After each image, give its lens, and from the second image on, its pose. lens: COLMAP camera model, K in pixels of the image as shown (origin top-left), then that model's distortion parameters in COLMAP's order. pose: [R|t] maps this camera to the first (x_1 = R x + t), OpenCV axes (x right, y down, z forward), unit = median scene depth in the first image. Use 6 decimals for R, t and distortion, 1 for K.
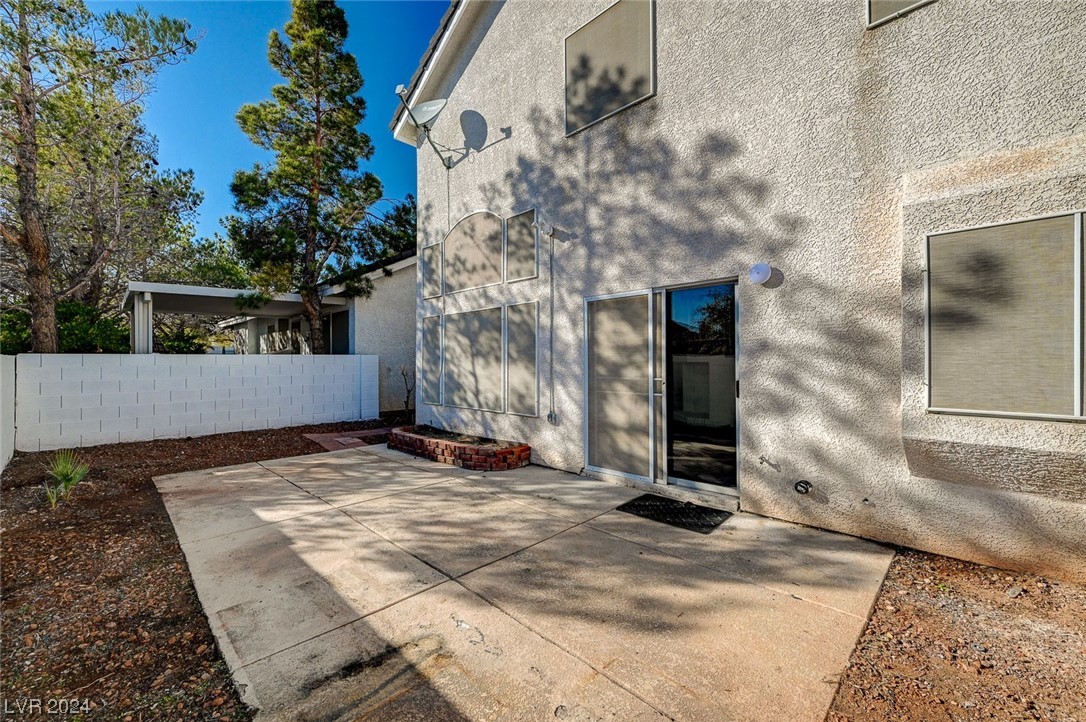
lens RADIAL K [[429.5, 0, 547.5], [0, 429.5, 362.0], [0, 0, 1]] dist [0.000523, 0.000164]
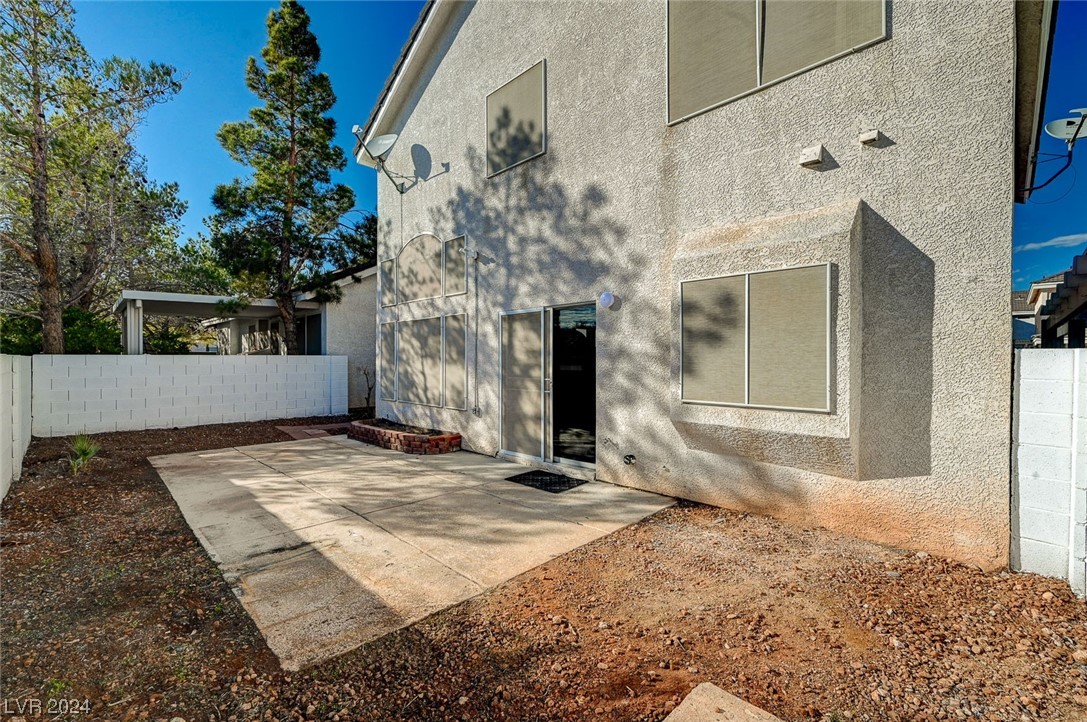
lens RADIAL K [[463.9, 0, 558.1], [0, 463.9, 362.9], [0, 0, 1]] dist [-0.002893, -0.001133]
pose [[0.999992, 0.003942, 0.001016, 0.243331], [-0.003951, 0.999953, 0.008832, -0.015014], [-0.000981, -0.008836, 0.999960, -0.309311]]
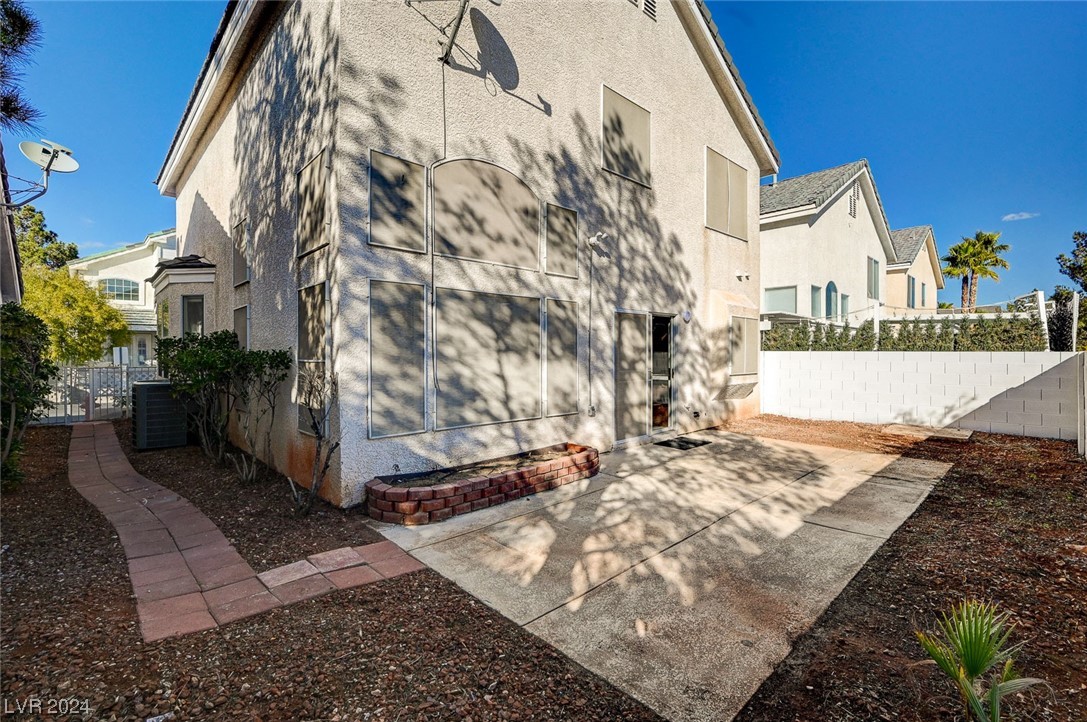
lens RADIAL K [[436.5, 0, 586.7], [0, 436.5, 355.0], [0, 0, 1]] dist [-0.000954, 0.000204]
pose [[0.040241, 0.000659, 0.999190, -1.238778], [-0.002487, 0.999997, -0.000560, -0.011505], [-0.999187, -0.002462, 0.040242, 1.073691]]
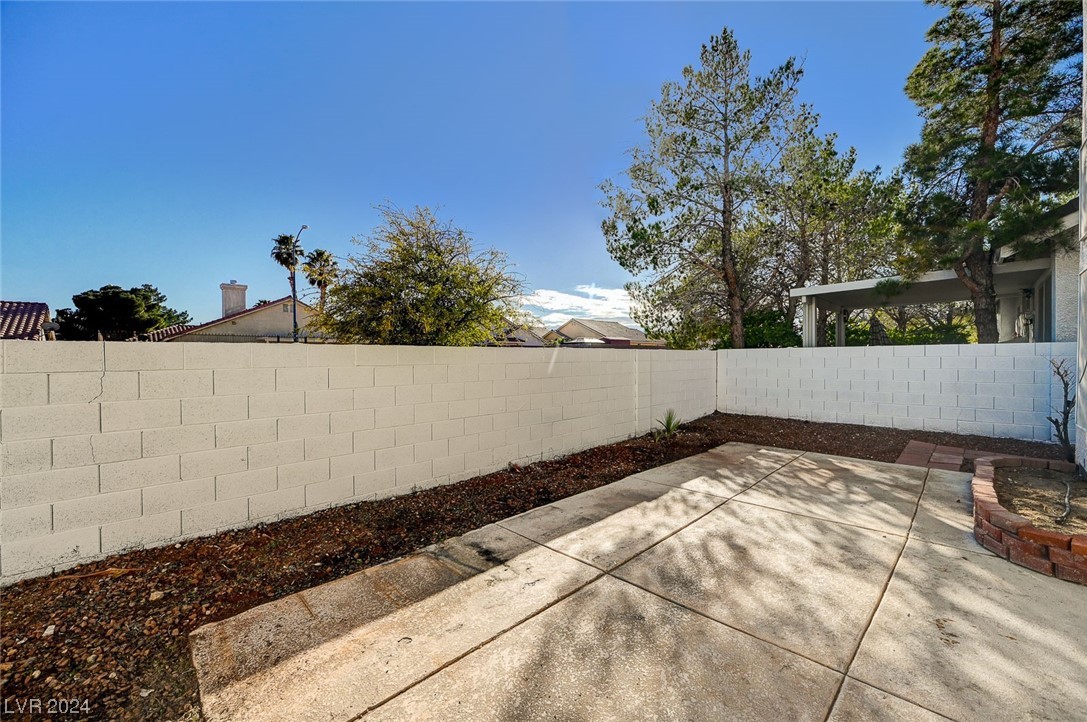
lens RADIAL K [[446.1, 0, 571.4], [0, 446.1, 357.9], [0, 0, 1]] dist [0.008434, 0.000194]
pose [[0.001300, 0.003247, -0.999994, 0.447276], [0.006476, 0.999974, 0.003256, 0.003336], [0.999978, -0.006481, 0.001279, 0.507567]]
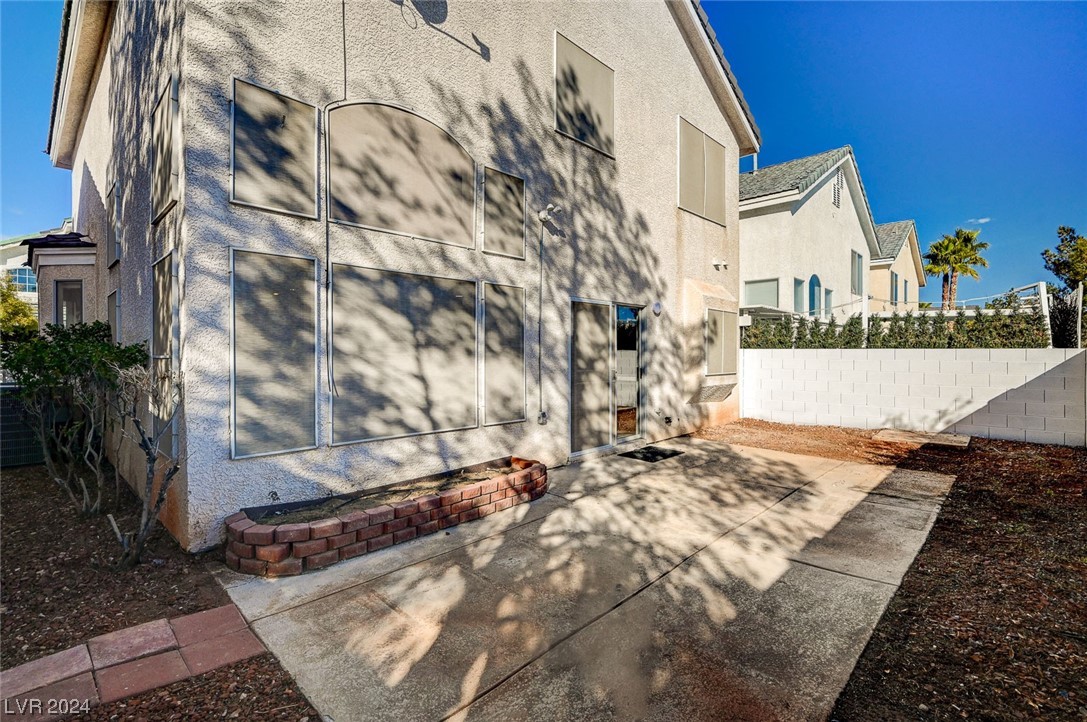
lens RADIAL K [[458.4, 0, 579.8], [0, 458.4, 356.1], [0, 0, 1]] dist [0.003285, -0.000012]
pose [[-0.002676, -0.001465, 0.999995, -1.088543], [-0.001771, 0.999997, 0.001460, -0.003361], [-0.999995, -0.001767, -0.002679, 1.015997]]
